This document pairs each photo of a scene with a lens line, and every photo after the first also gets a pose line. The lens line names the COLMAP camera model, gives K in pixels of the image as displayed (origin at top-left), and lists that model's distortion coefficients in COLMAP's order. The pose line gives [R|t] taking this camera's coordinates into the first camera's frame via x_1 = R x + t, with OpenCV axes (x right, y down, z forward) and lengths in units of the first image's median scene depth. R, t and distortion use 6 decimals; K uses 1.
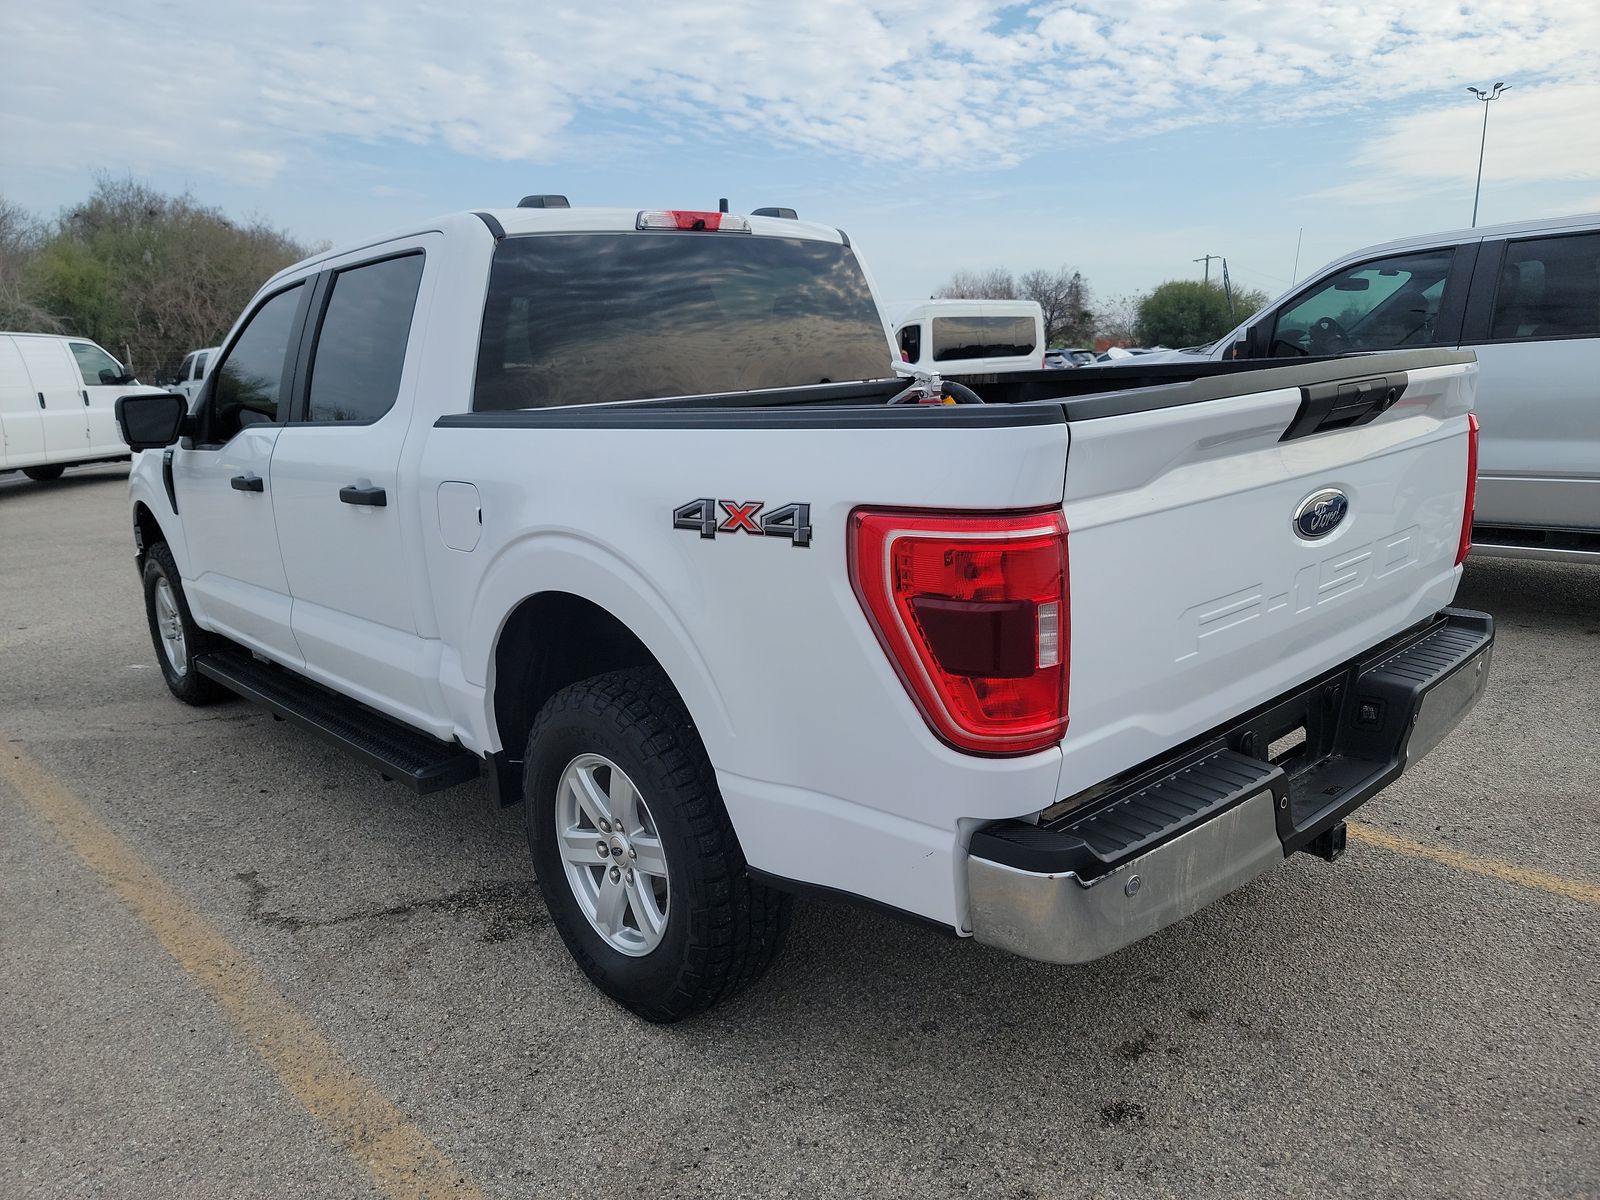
lens RADIAL K [[1141.9, 0, 798.2], [0, 1141.9, 609.3], [0, 0, 1]] dist [0.021655, -0.002551]
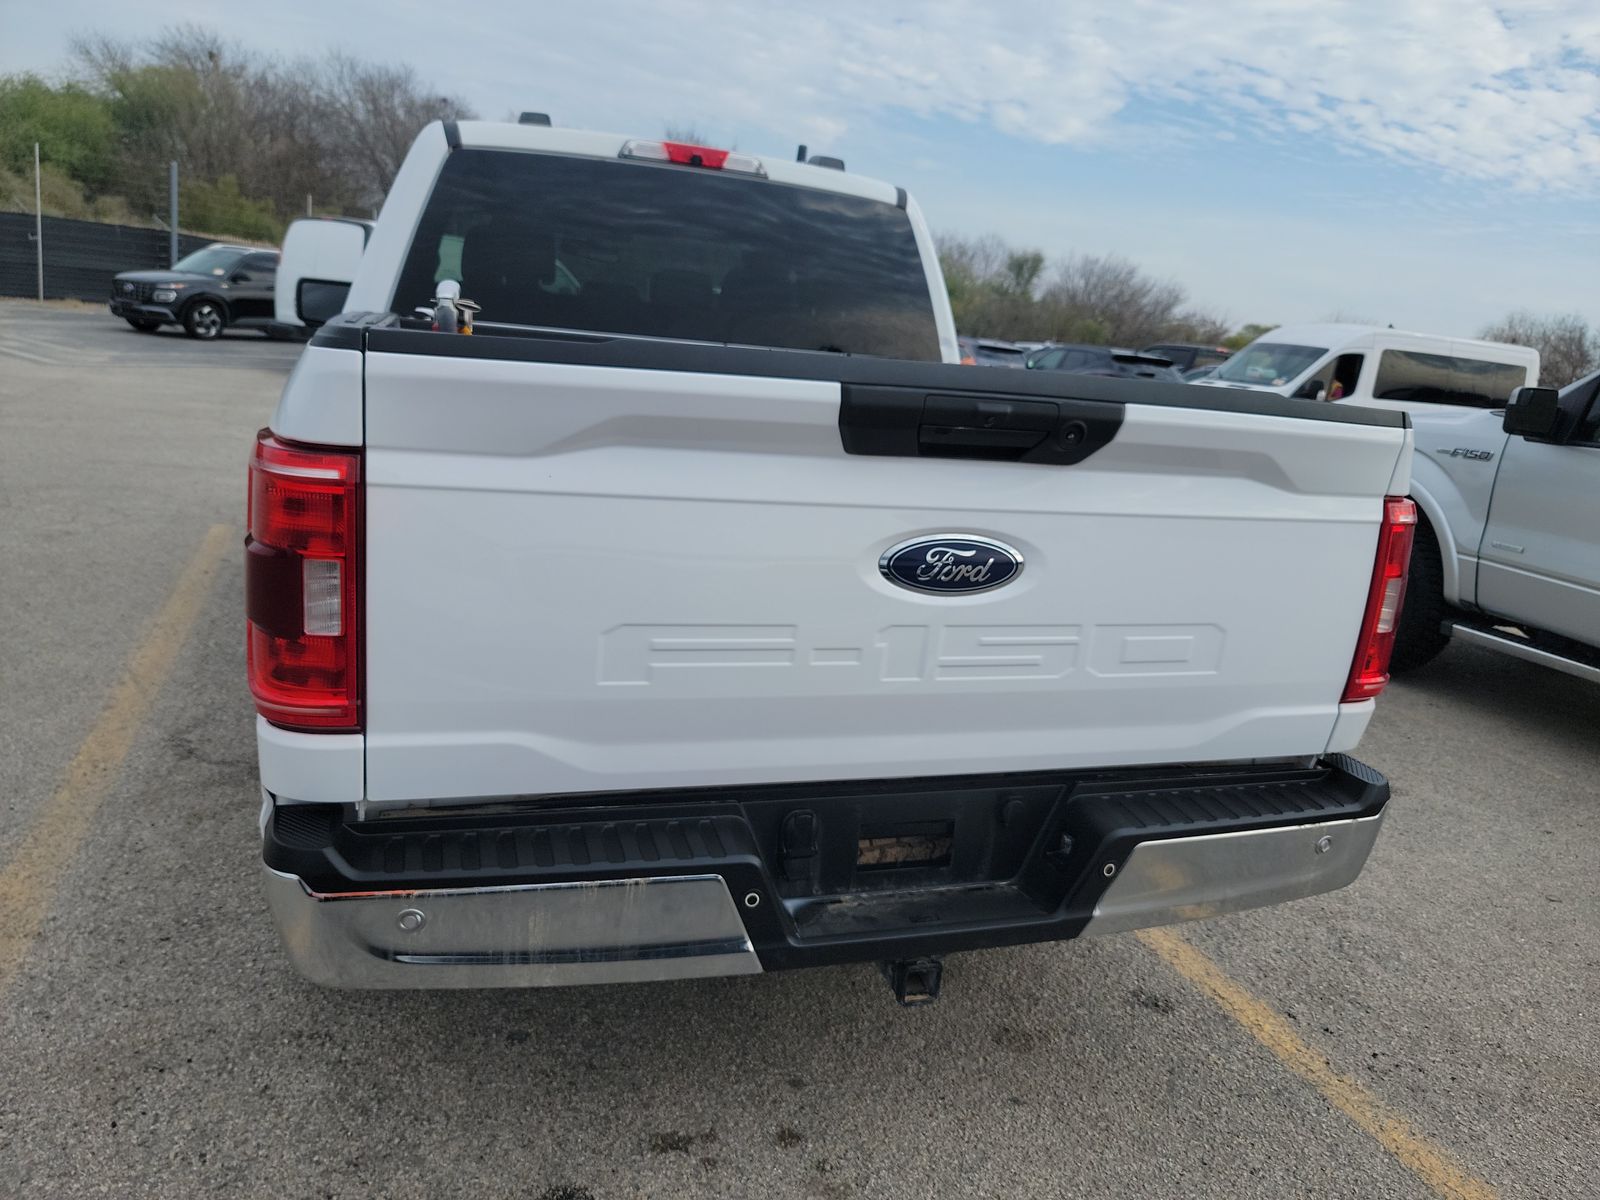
lens RADIAL K [[1141.9, 0, 798.2], [0, 1141.9, 609.3], [0, 0, 1]] dist [0.021655, -0.002551]
pose [[0.909920, 0.229665, -0.345398, 0.419460], [-0.225069, 0.972848, 0.053950, -0.047812], [0.348410, 0.028648, 0.936904, 0.161608]]
